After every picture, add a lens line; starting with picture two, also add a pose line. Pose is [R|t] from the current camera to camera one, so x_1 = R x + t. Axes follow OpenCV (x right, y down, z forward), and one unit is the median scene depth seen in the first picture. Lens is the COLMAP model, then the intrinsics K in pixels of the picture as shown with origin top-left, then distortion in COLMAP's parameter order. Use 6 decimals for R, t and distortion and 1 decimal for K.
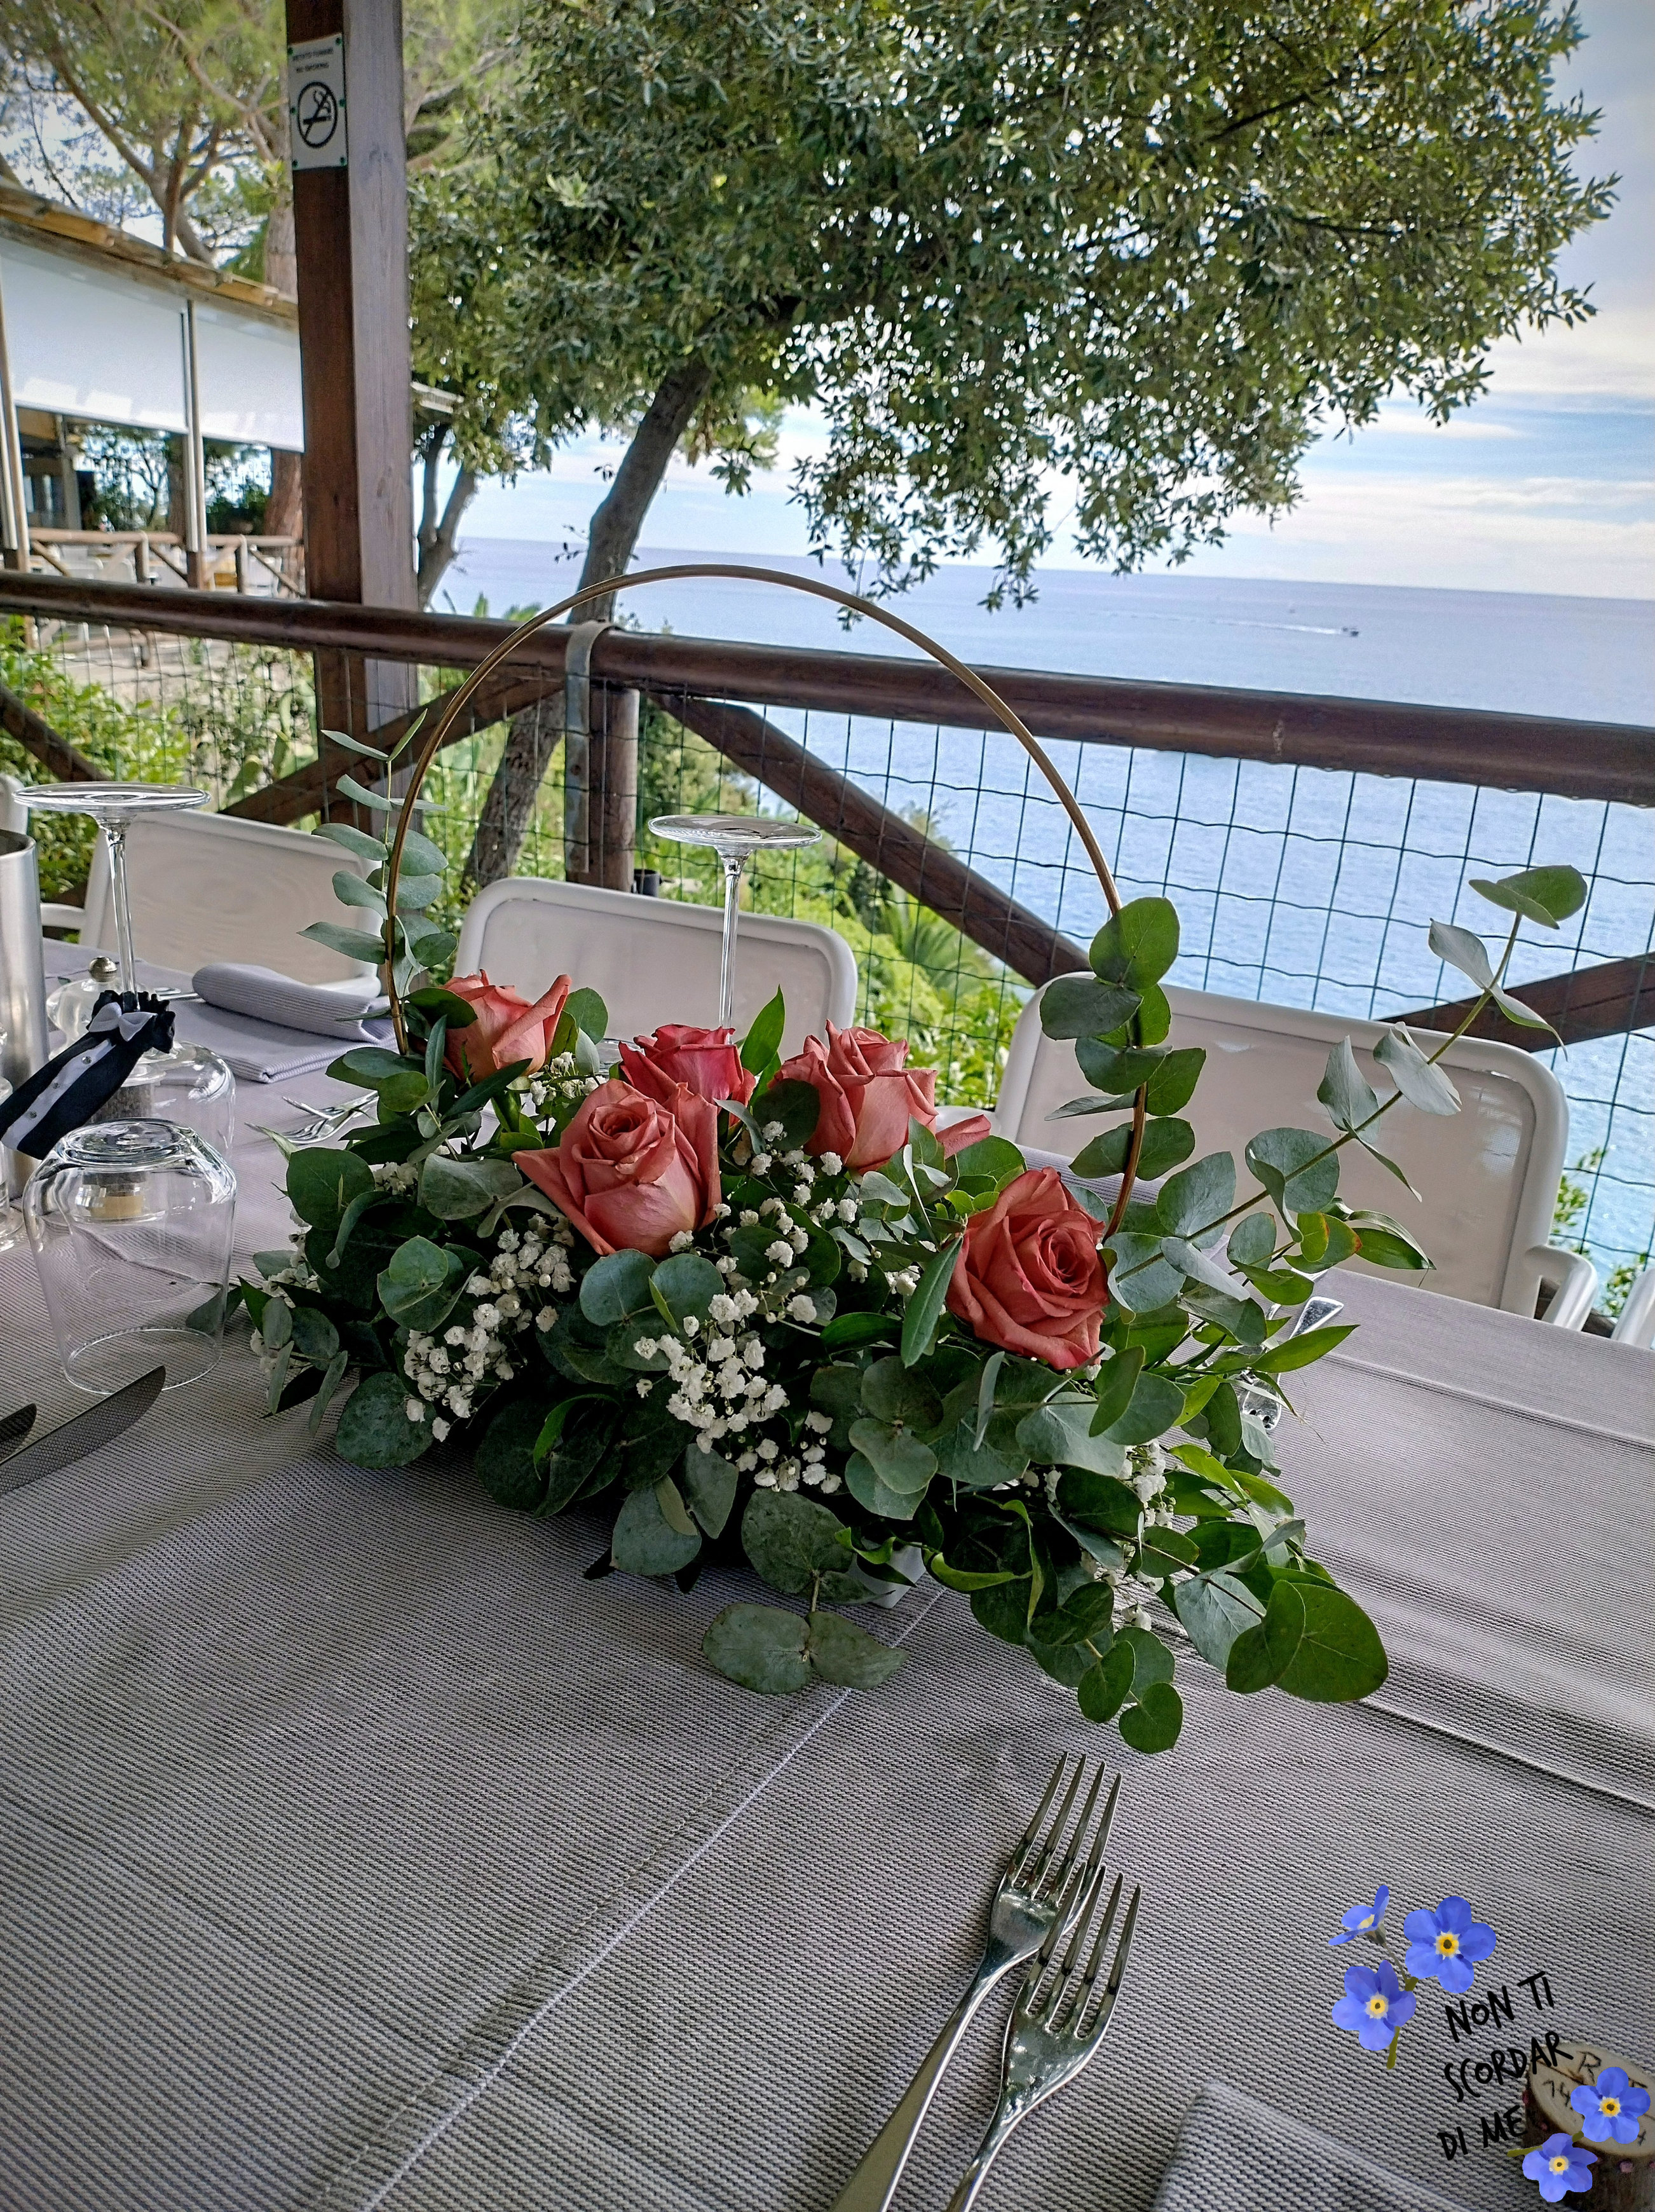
lens RADIAL K [[1581.9, 0, 799.0], [0, 1581.9, 1119.7], [0, 0, 1]] dist [0.090036, -0.150258]
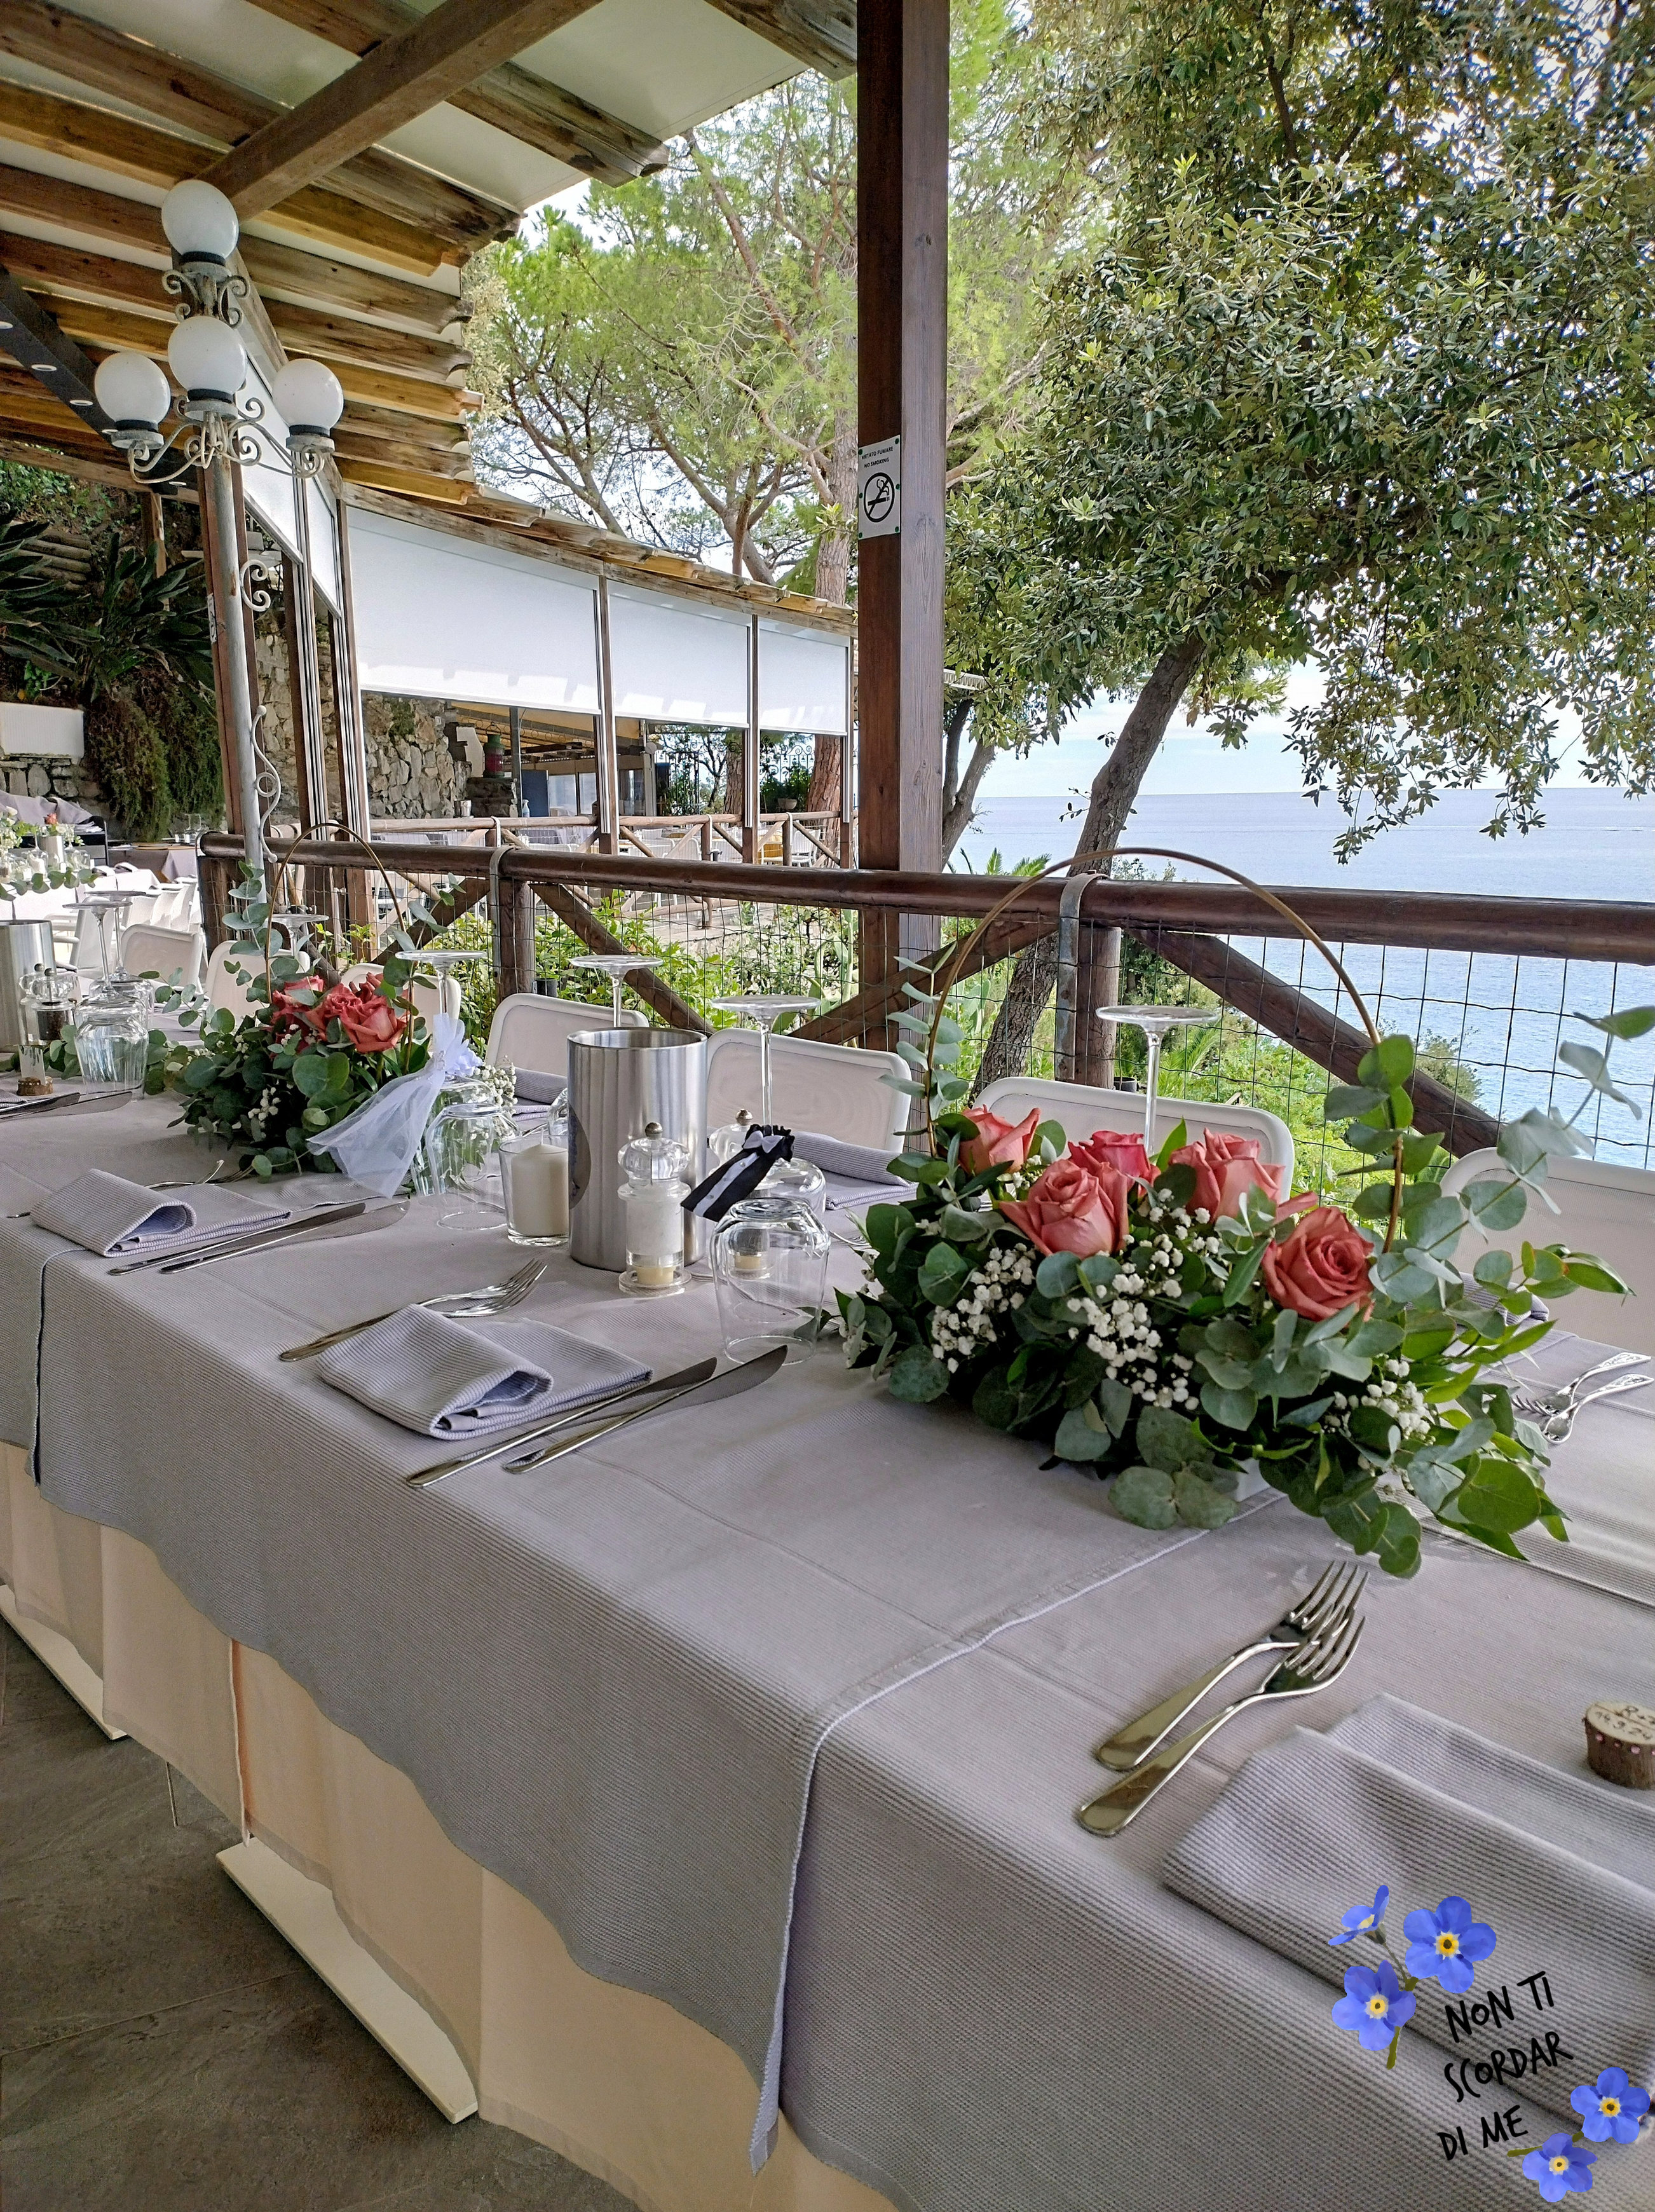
lens RADIAL K [[1592.8, 0, 865.3], [0, 1592.8, 1178.8], [0, 0, 1]] dist [0.151226, -0.311320]
pose [[0.963537, 0.004239, -0.267543, 0.021881], [-0.033916, 0.993745, -0.106400, 0.030527], [0.265418, 0.111594, 0.957653, -0.106742]]
